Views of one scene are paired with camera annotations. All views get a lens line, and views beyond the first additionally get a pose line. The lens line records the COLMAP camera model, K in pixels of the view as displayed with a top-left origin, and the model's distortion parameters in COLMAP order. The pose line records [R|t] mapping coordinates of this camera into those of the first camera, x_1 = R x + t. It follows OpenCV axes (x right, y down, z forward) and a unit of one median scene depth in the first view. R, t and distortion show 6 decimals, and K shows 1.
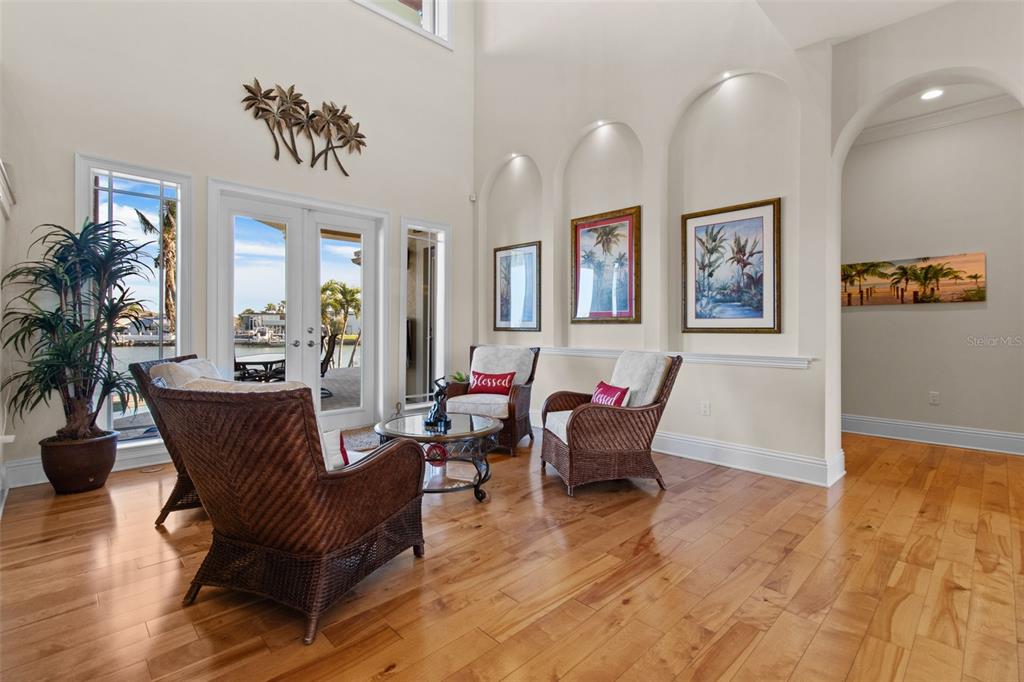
lens RADIAL K [[474.4, 0, 523.7], [0, 474.4, 327.6], [0, 0, 1]] dist [-0.000752, 0.000129]
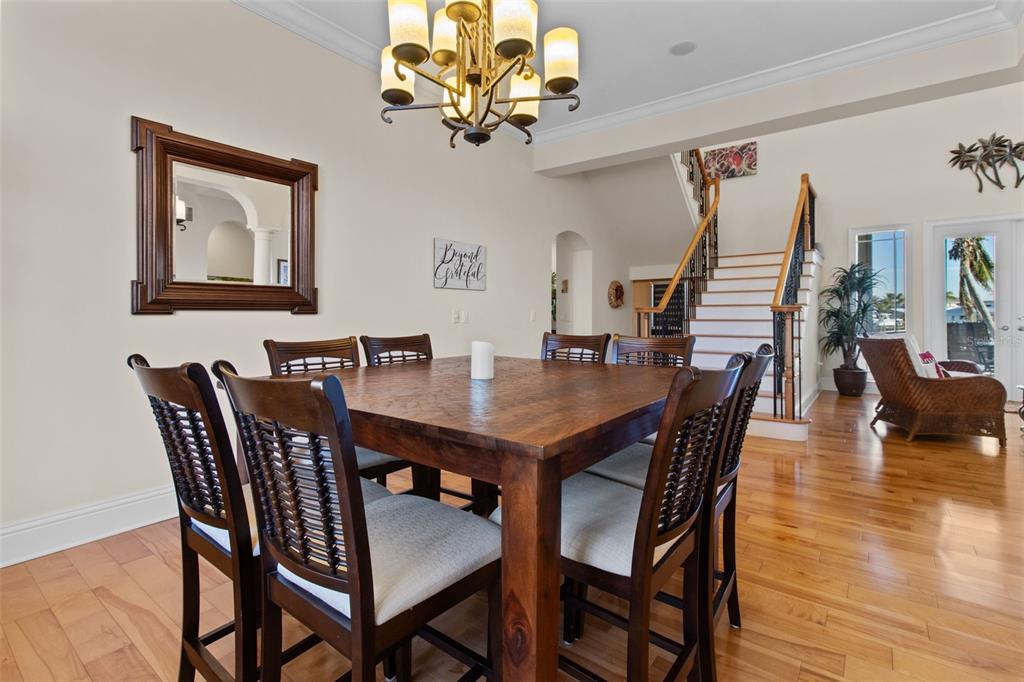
lens RADIAL K [[474.4, 0, 514.3], [0, 474.4, 314.8], [0, 0, 1]] dist [-0.000752, 0.000129]
pose [[0.145504, -0.003839, -0.989350, 0.790004], [0.001366, 0.999992, -0.003679, -0.000103], [0.989357, -0.000816, 0.145508, -0.654924]]
